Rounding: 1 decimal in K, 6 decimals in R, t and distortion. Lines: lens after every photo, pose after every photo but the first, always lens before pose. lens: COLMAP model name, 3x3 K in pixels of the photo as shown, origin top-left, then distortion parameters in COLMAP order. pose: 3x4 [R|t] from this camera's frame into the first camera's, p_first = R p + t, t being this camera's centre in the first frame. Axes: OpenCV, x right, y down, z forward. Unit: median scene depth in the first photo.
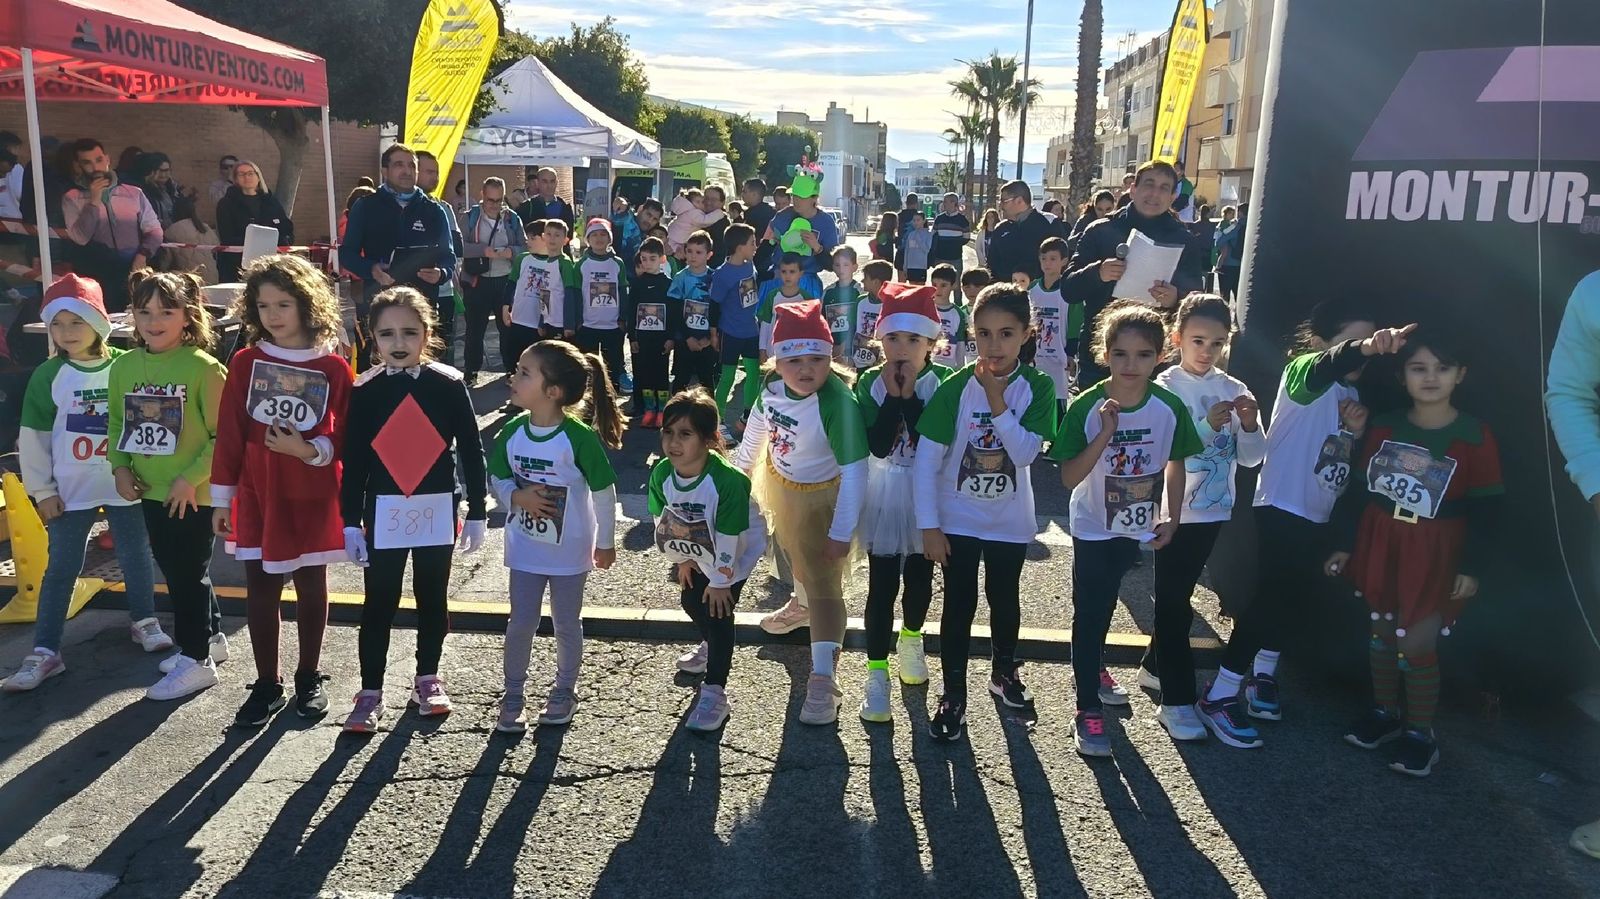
lens RADIAL K [[1221.4, 0, 800.0], [0, 1221.4, 449.5], [0, 0, 1]] dist [0.052795, -0.144451]
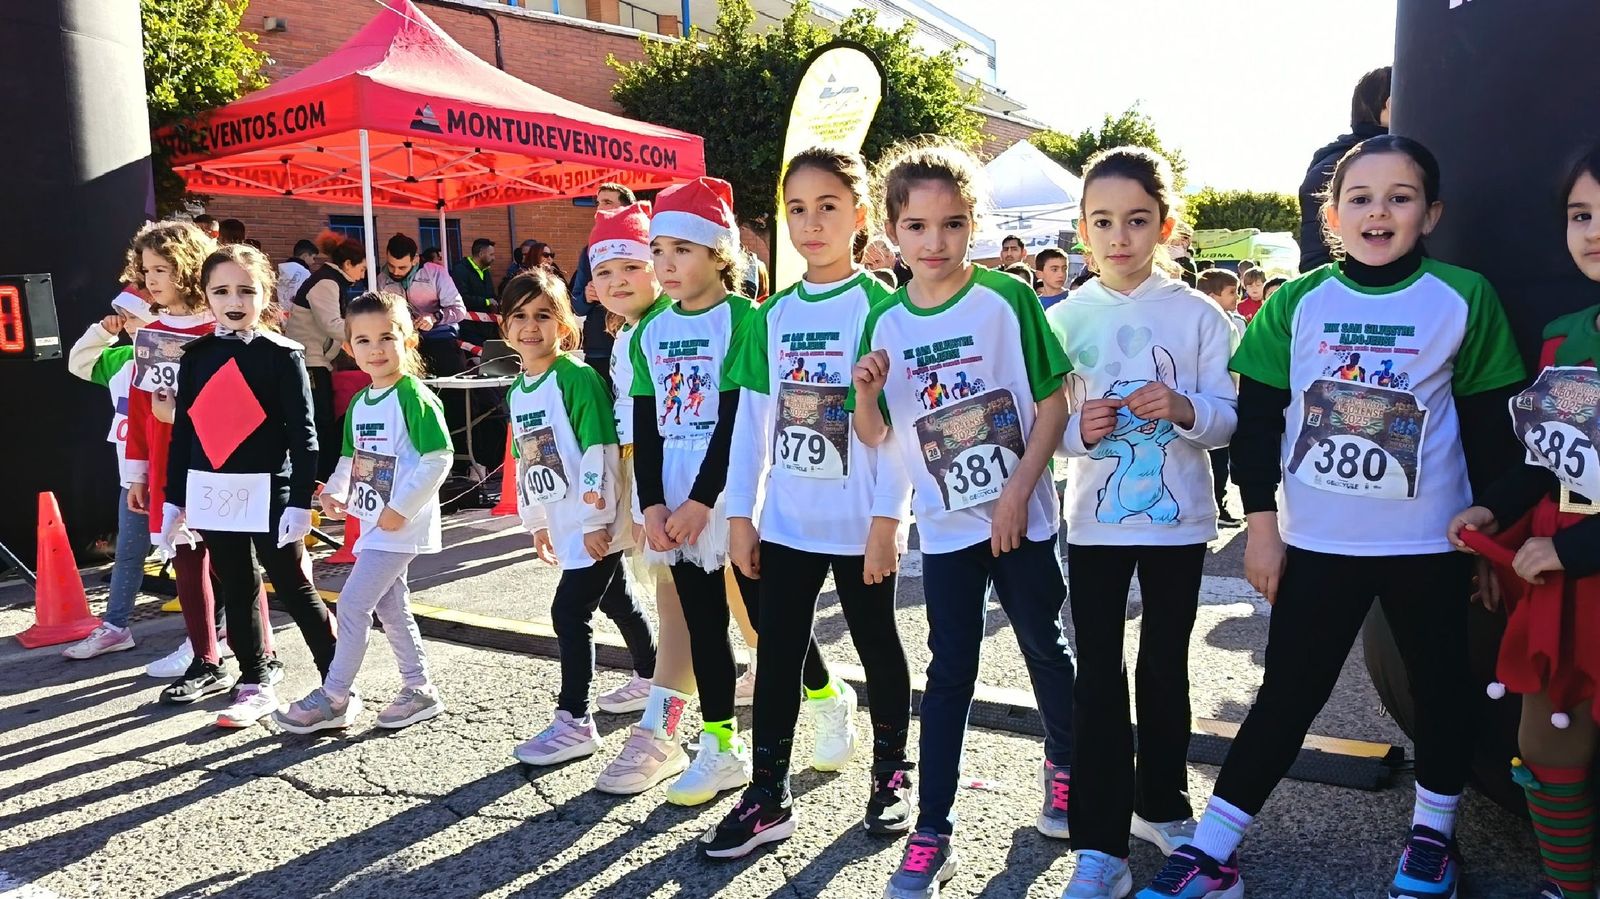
lens RADIAL K [[1221.4, 0, 800.0], [0, 1221.4, 449.5], [0, 0, 1]] dist [0.052795, -0.144451]
pose [[0.898840, -0.014834, -0.438025, 0.184667], [-0.021586, 0.996716, -0.078050, 0.034531], [0.437744, 0.079610, 0.895568, 0.164809]]
